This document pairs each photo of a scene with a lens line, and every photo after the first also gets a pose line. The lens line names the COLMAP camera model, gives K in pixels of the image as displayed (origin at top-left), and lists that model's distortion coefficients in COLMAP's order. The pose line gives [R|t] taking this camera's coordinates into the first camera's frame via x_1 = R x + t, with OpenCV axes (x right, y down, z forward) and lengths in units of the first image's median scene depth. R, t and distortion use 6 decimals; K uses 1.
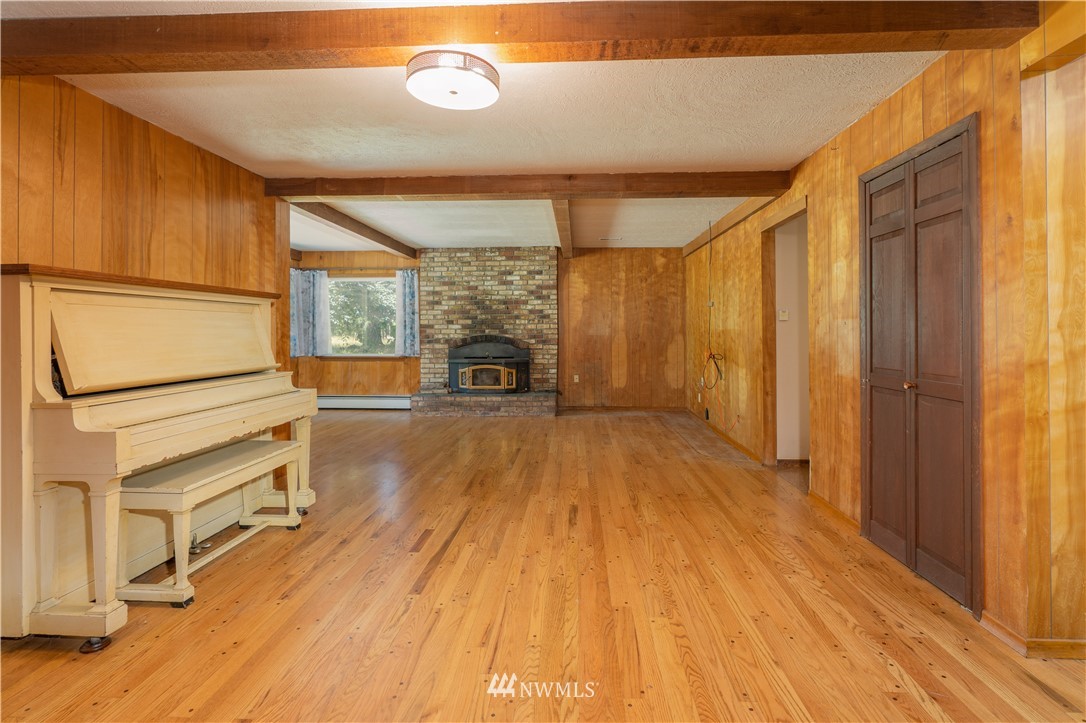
lens RADIAL K [[510.6, 0, 542.2], [0, 510.6, 331.1], [0, 0, 1]] dist [0.004058, 0.001110]
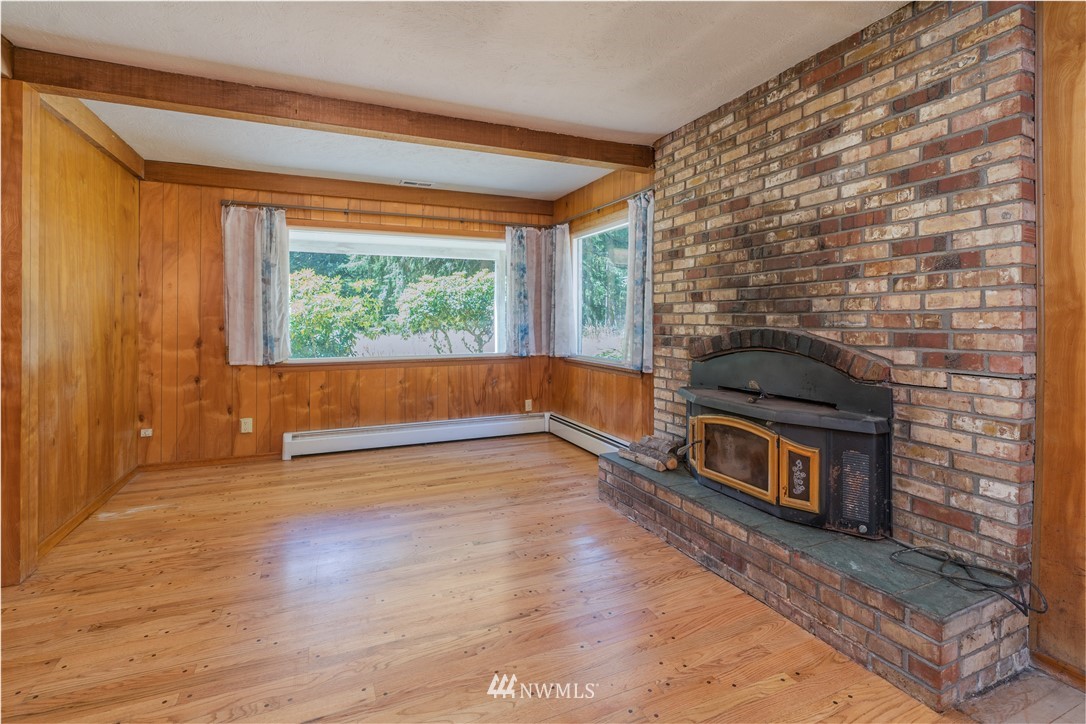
lens RADIAL K [[510.6, 0, 547.4], [0, 510.6, 318.1], [0, 0, 1]] dist [0.004058, 0.001110]
pose [[0.459911, 0.000238, -0.887965, 0.133178], [0.000982, 0.999999, 0.000776, -0.000849], [0.887964, -0.001229, 0.459911, 0.703600]]
